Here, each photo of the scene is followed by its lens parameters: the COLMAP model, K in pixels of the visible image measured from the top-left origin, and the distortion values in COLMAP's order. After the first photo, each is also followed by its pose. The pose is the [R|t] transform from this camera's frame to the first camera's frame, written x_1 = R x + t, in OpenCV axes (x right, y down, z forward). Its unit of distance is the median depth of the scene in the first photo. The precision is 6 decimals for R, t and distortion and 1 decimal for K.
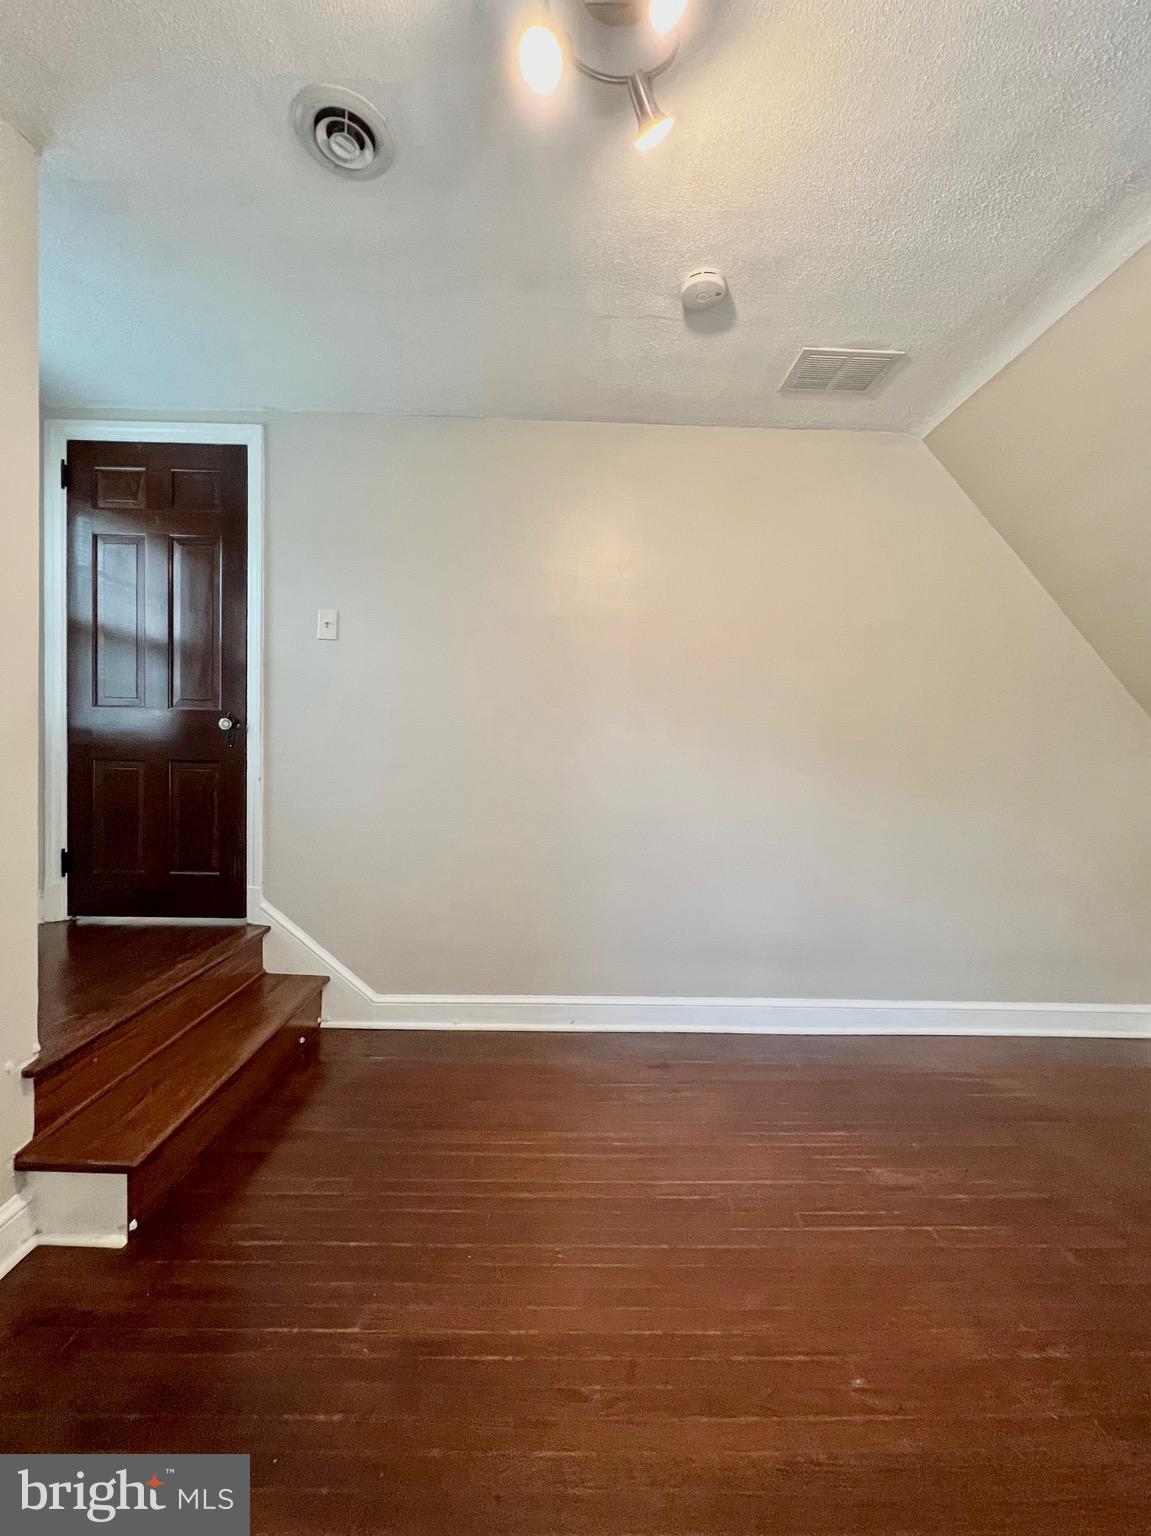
lens RADIAL K [[628.1, 0, 581.8], [0, 628.1, 766.5], [0, 0, 1]] dist [-0.001881, 0.000096]
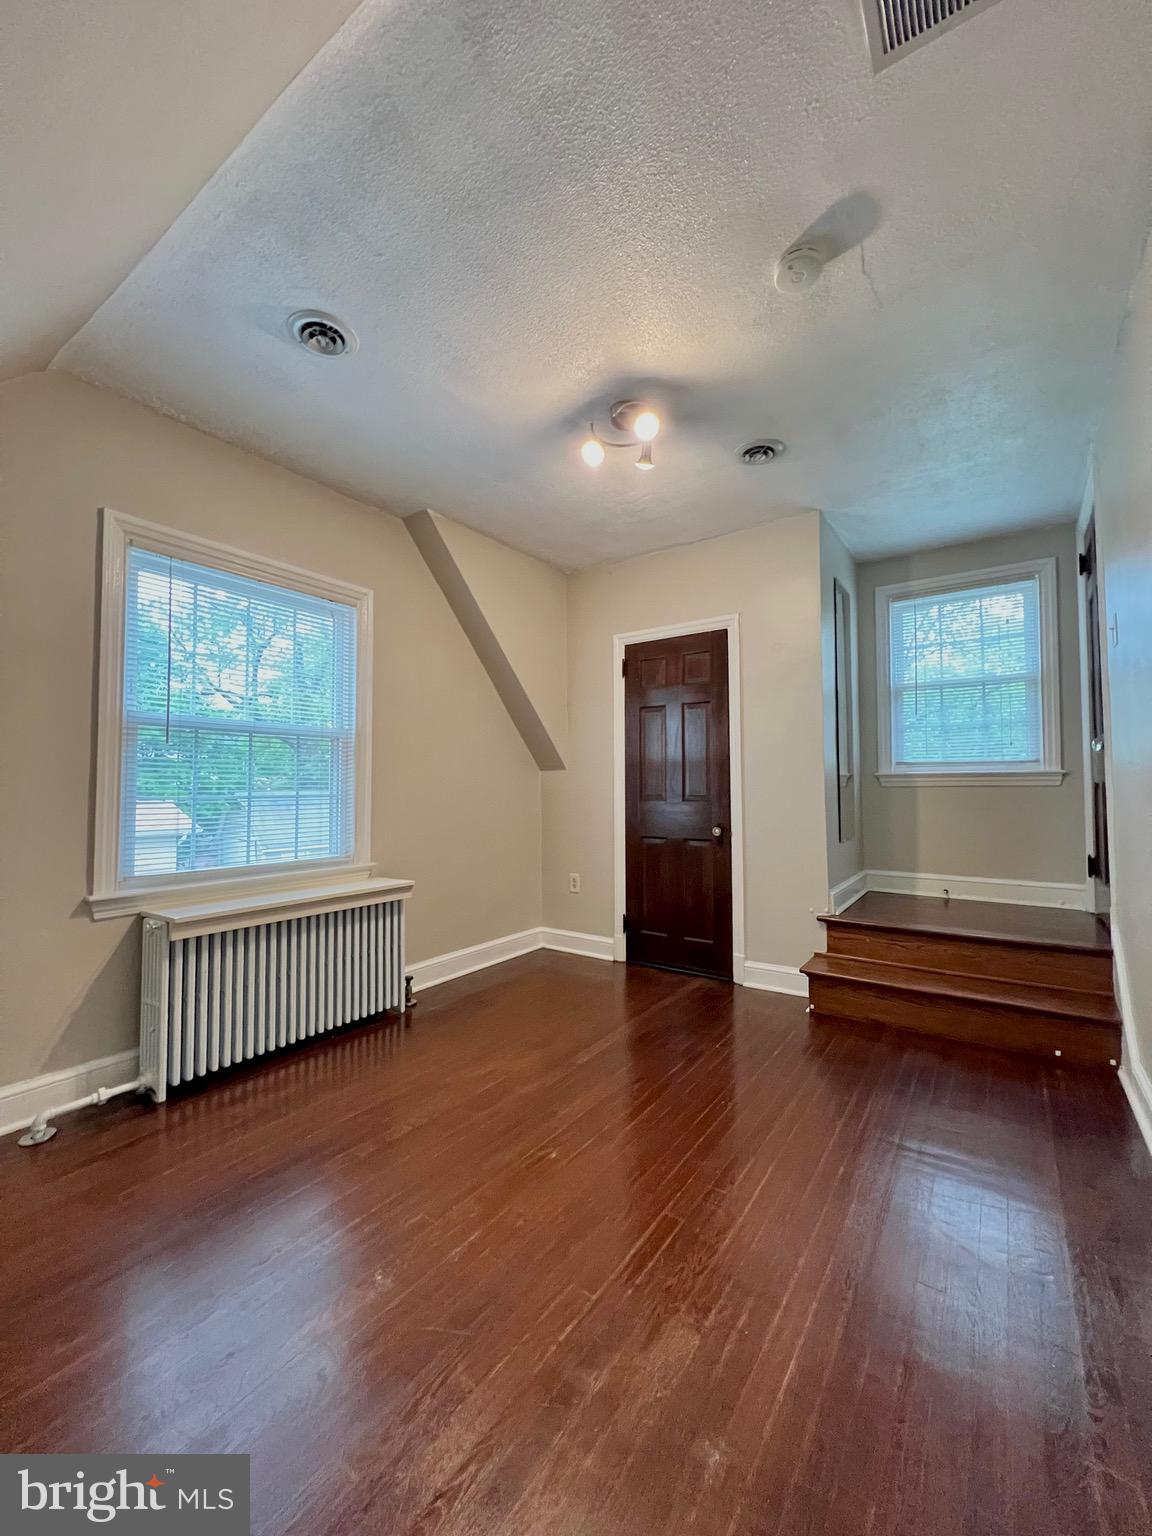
lens RADIAL K [[613.3, 0, 582.0], [0, 613.3, 765.6], [0, 0, 1]] dist [-0.000189, -0.000266]
pose [[-0.584591, -0.051703, -0.809679, 0.989251], [-0.040353, 0.998585, -0.034631, 0.047170], [0.810324, 0.012428, -0.585850, 1.144588]]
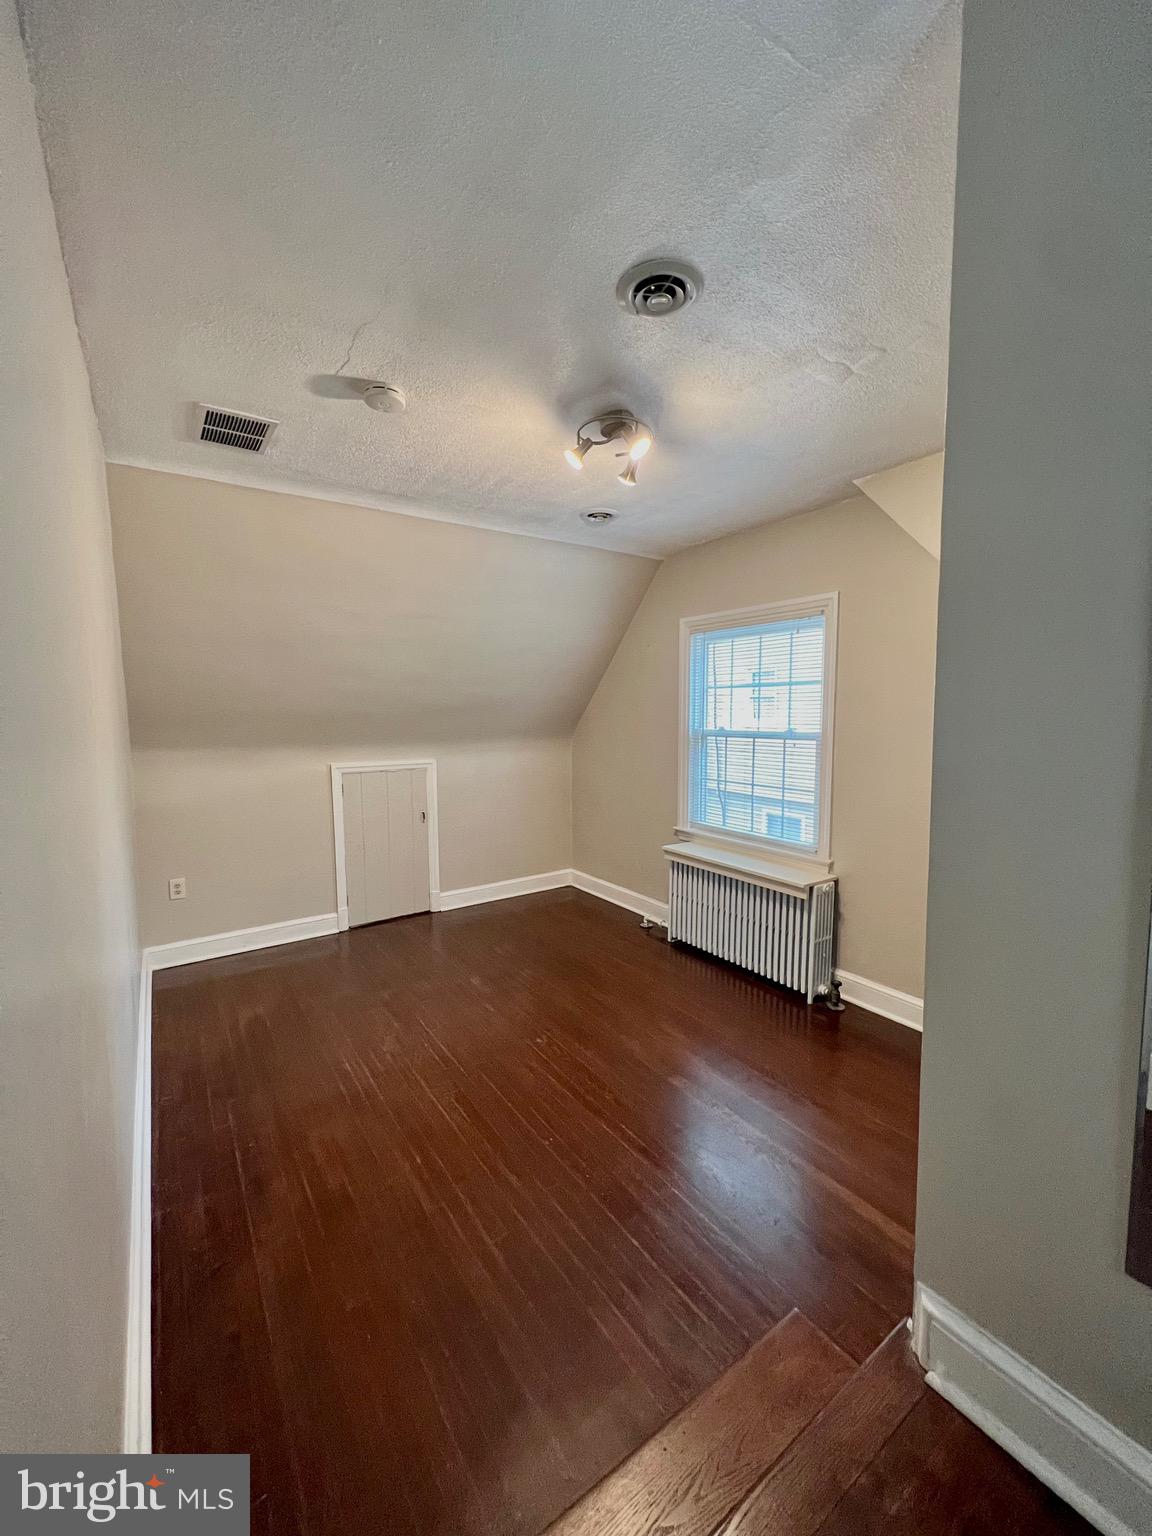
lens RADIAL K [[613.3, 0, 582.0], [0, 613.3, 765.6], [0, 0, 1]] dist [-0.000189, -0.000266]
pose [[-0.554754, -0.096961, 0.826345, -0.875418], [0.023895, 0.990920, 0.132313, -0.211185], [-0.831671, 0.093147, -0.547400, 1.213734]]
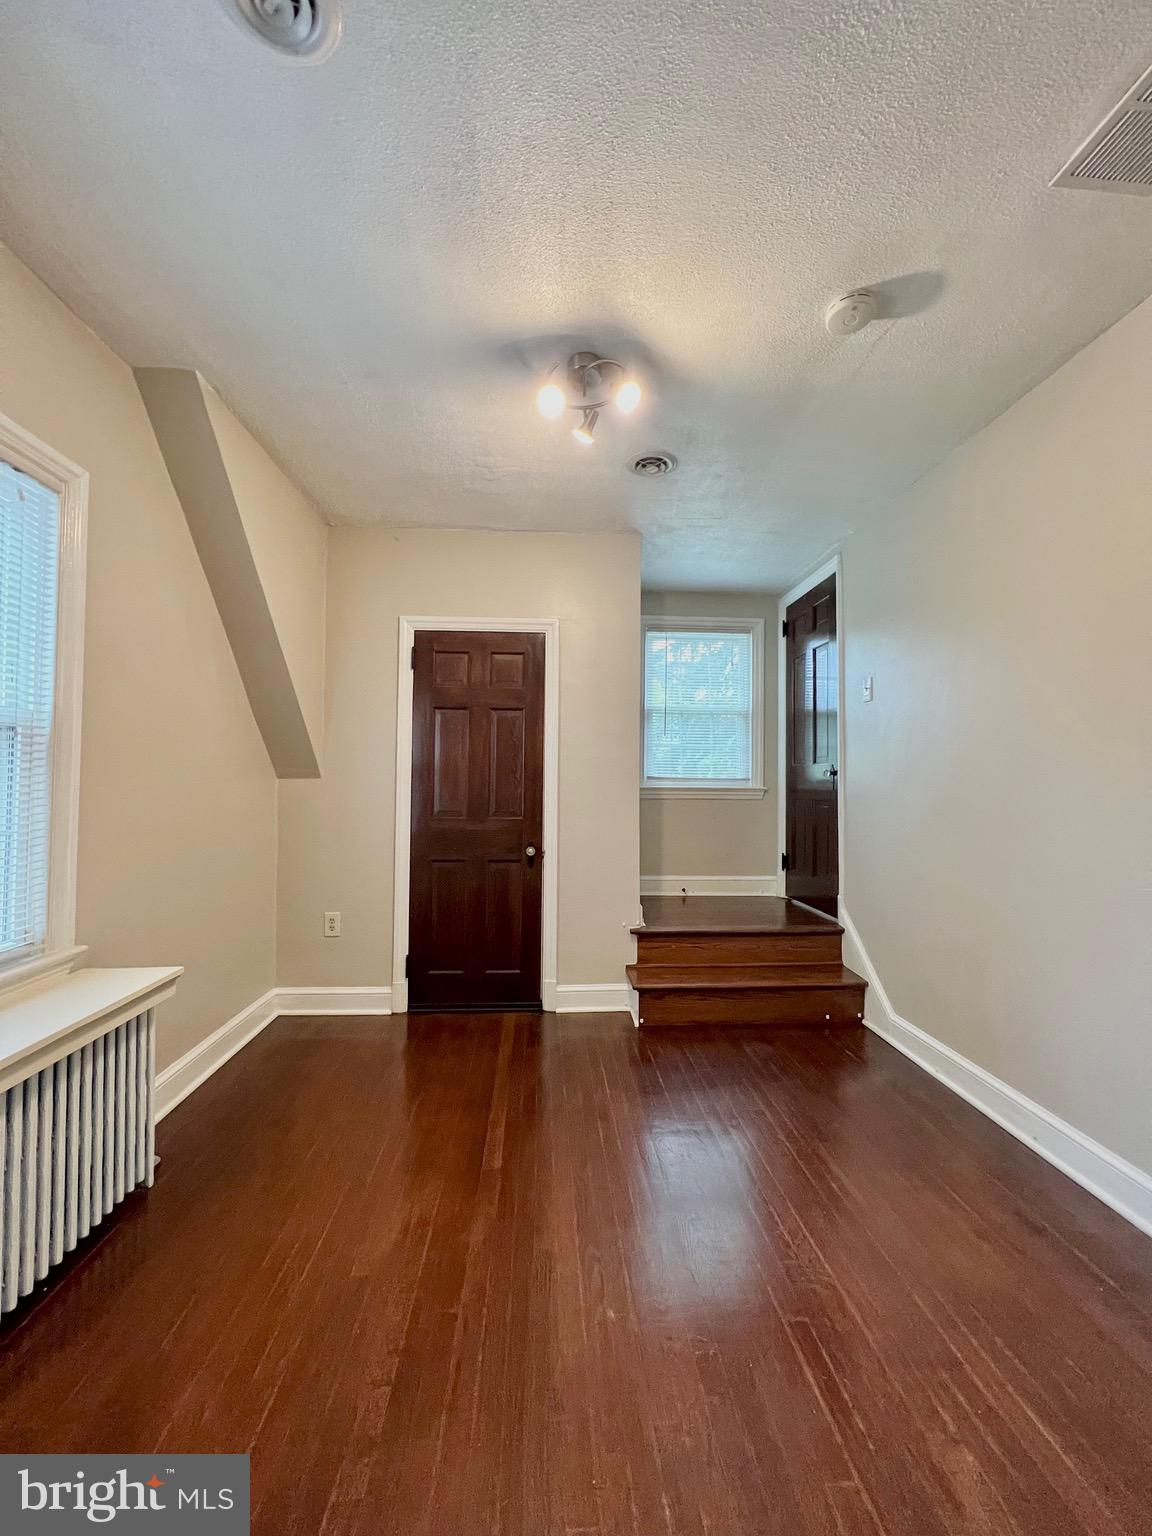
lens RADIAL K [[613.3, 0, 582.0], [0, 613.3, 765.6], [0, 0, 1]] dist [-0.000189, -0.000266]
pose [[0.048613, -0.050262, -0.997552, 0.968917], [-0.043520, 0.997678, -0.052389, 0.013438], [0.997869, 0.045961, 0.046313, 0.502395]]
